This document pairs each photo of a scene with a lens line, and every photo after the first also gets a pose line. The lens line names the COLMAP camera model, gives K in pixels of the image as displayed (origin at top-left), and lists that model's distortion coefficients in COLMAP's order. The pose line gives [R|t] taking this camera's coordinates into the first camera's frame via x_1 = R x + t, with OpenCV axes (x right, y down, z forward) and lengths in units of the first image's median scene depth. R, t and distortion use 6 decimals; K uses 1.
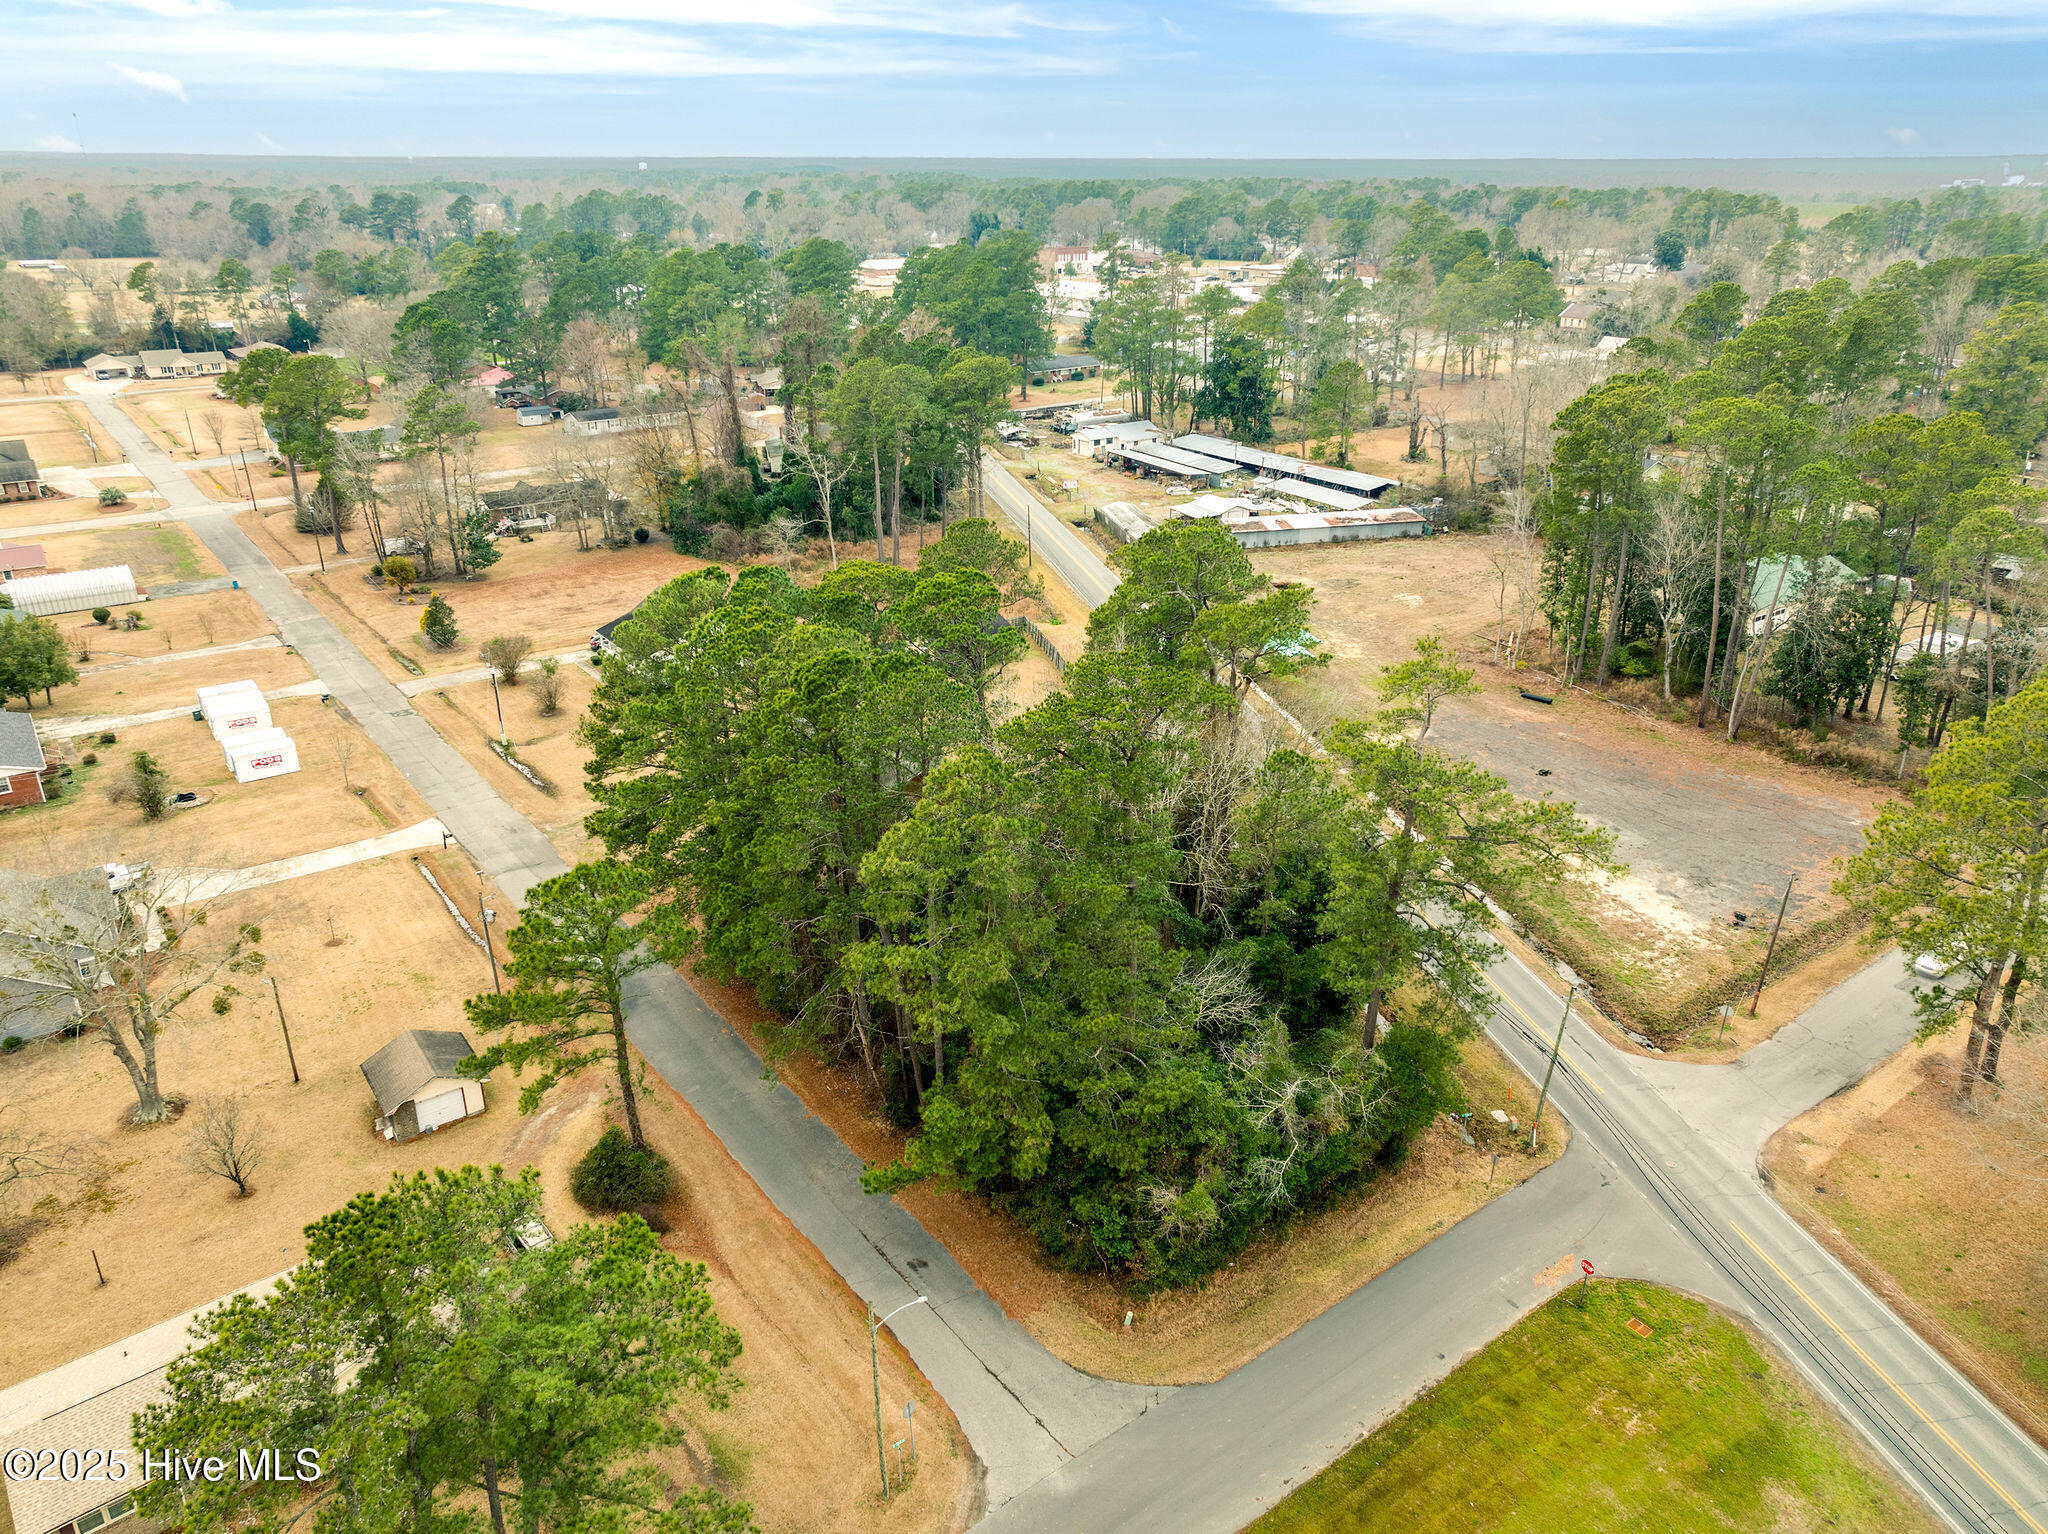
lens RADIAL K [[1417.9, 0, 1034.6], [0, 1417.9, 767.4], [0, 0, 1]] dist [-0.002930, 0.020378]
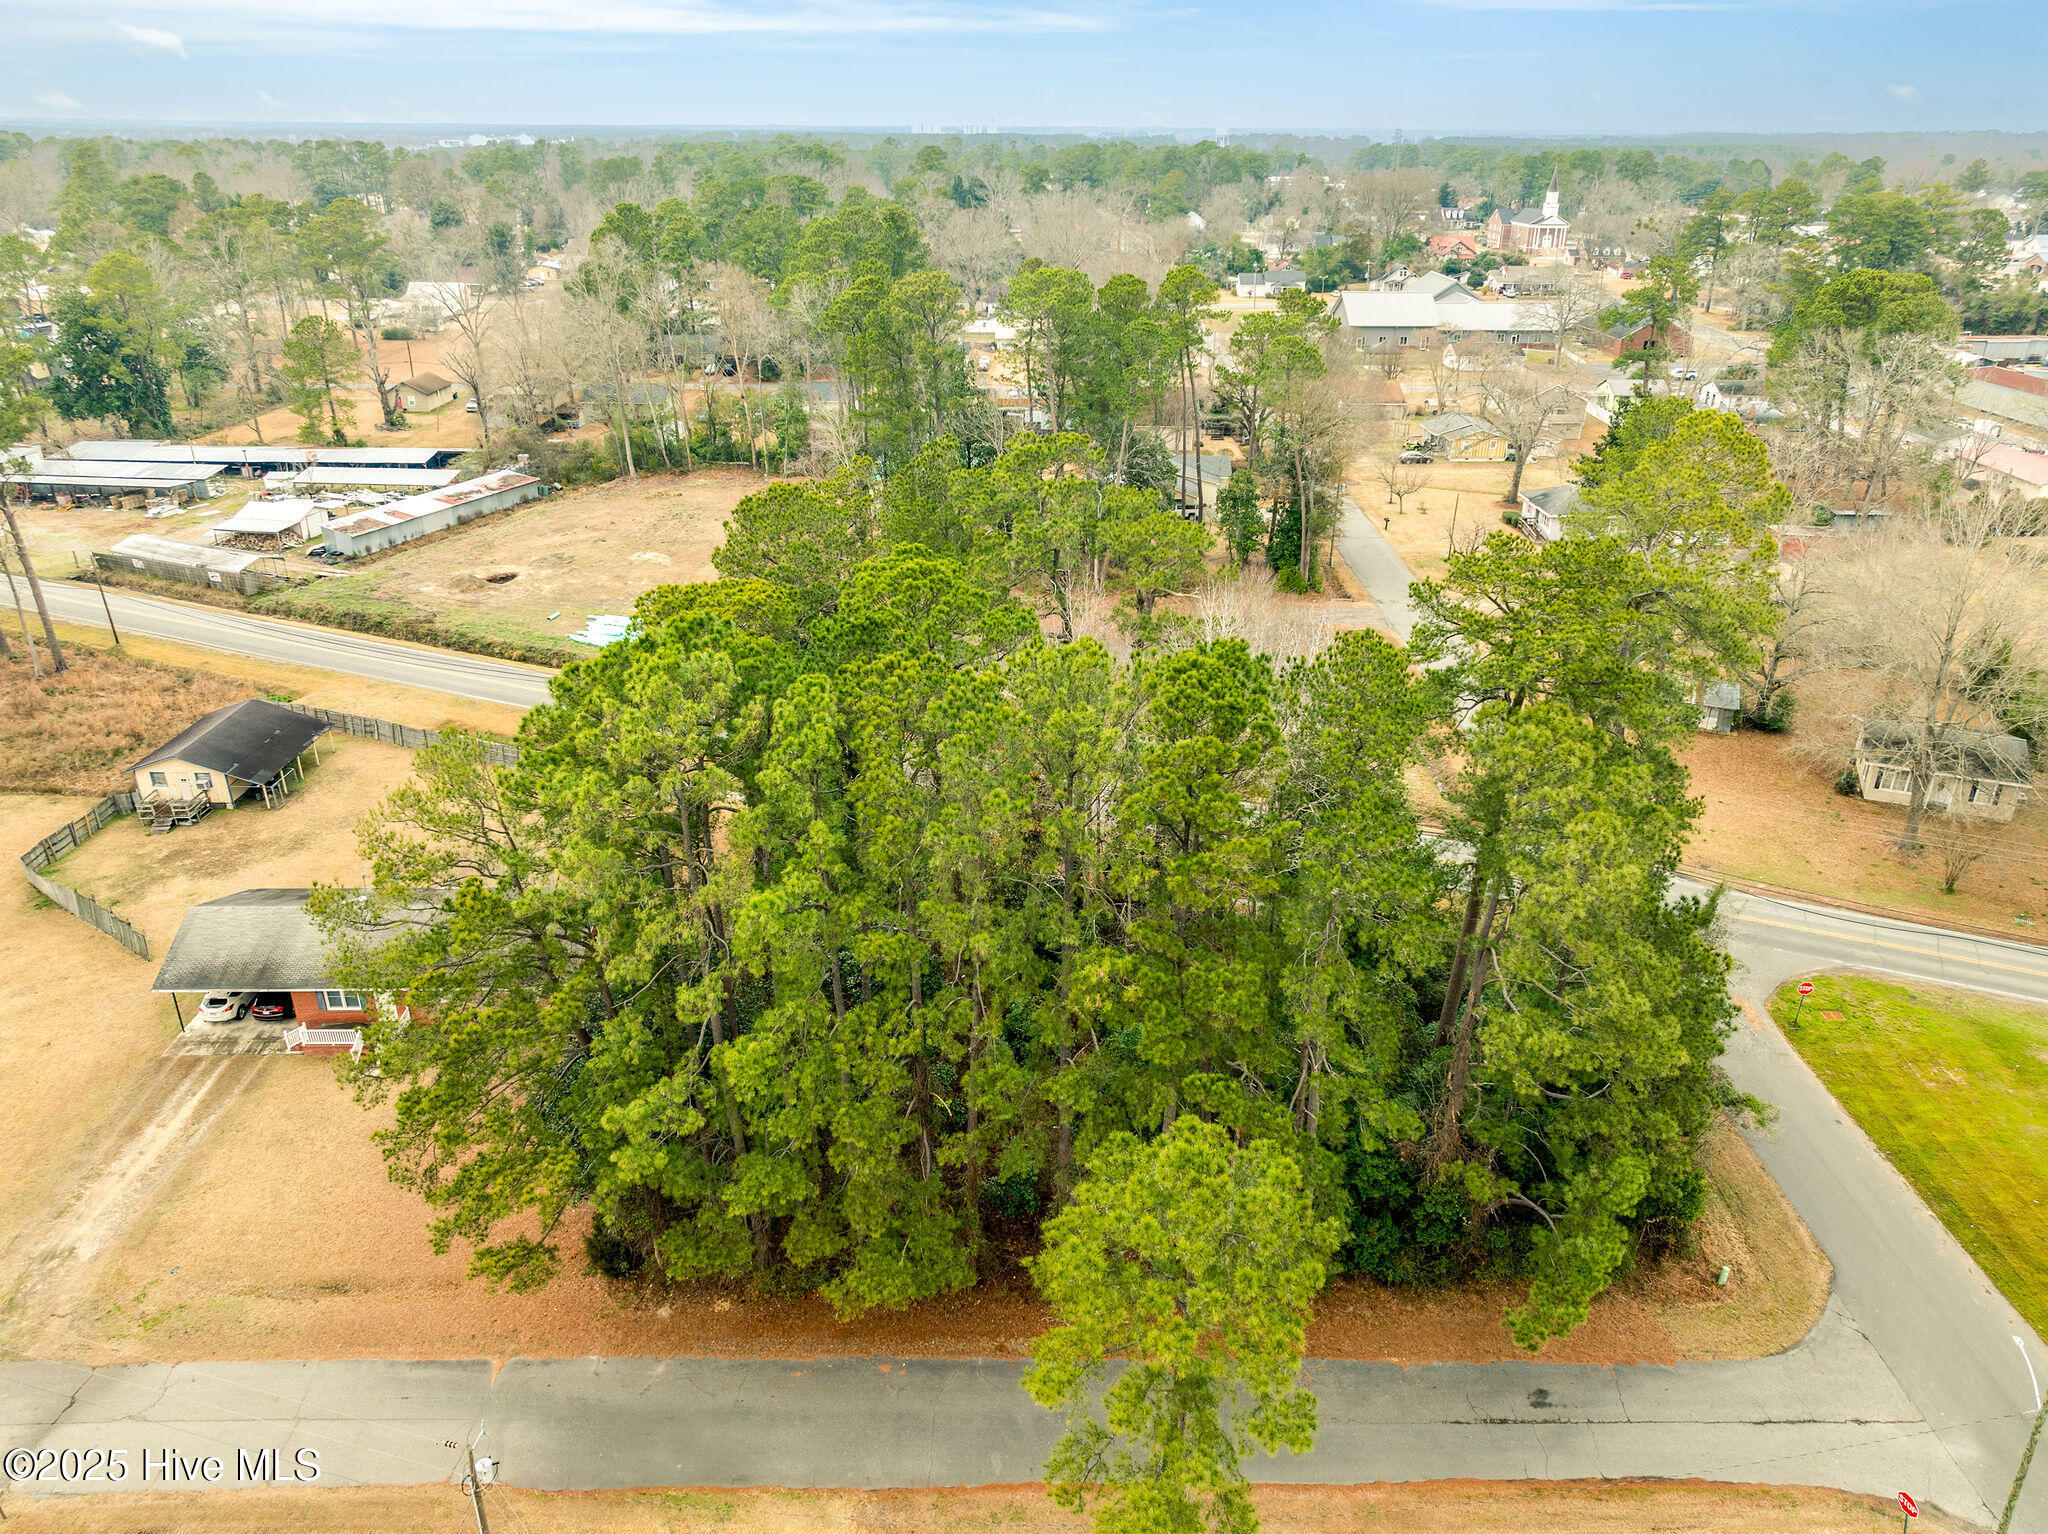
lens RADIAL K [[1417.9, 0, 1034.6], [0, 1417.9, 767.4], [0, 0, 1]] dist [-0.002930, 0.020378]
pose [[0.600735, -0.329058, 0.728586, -0.235869], [0.313409, 0.935345, 0.164026, -0.057925], [-0.735454, 0.129809, 0.665025, 0.228048]]
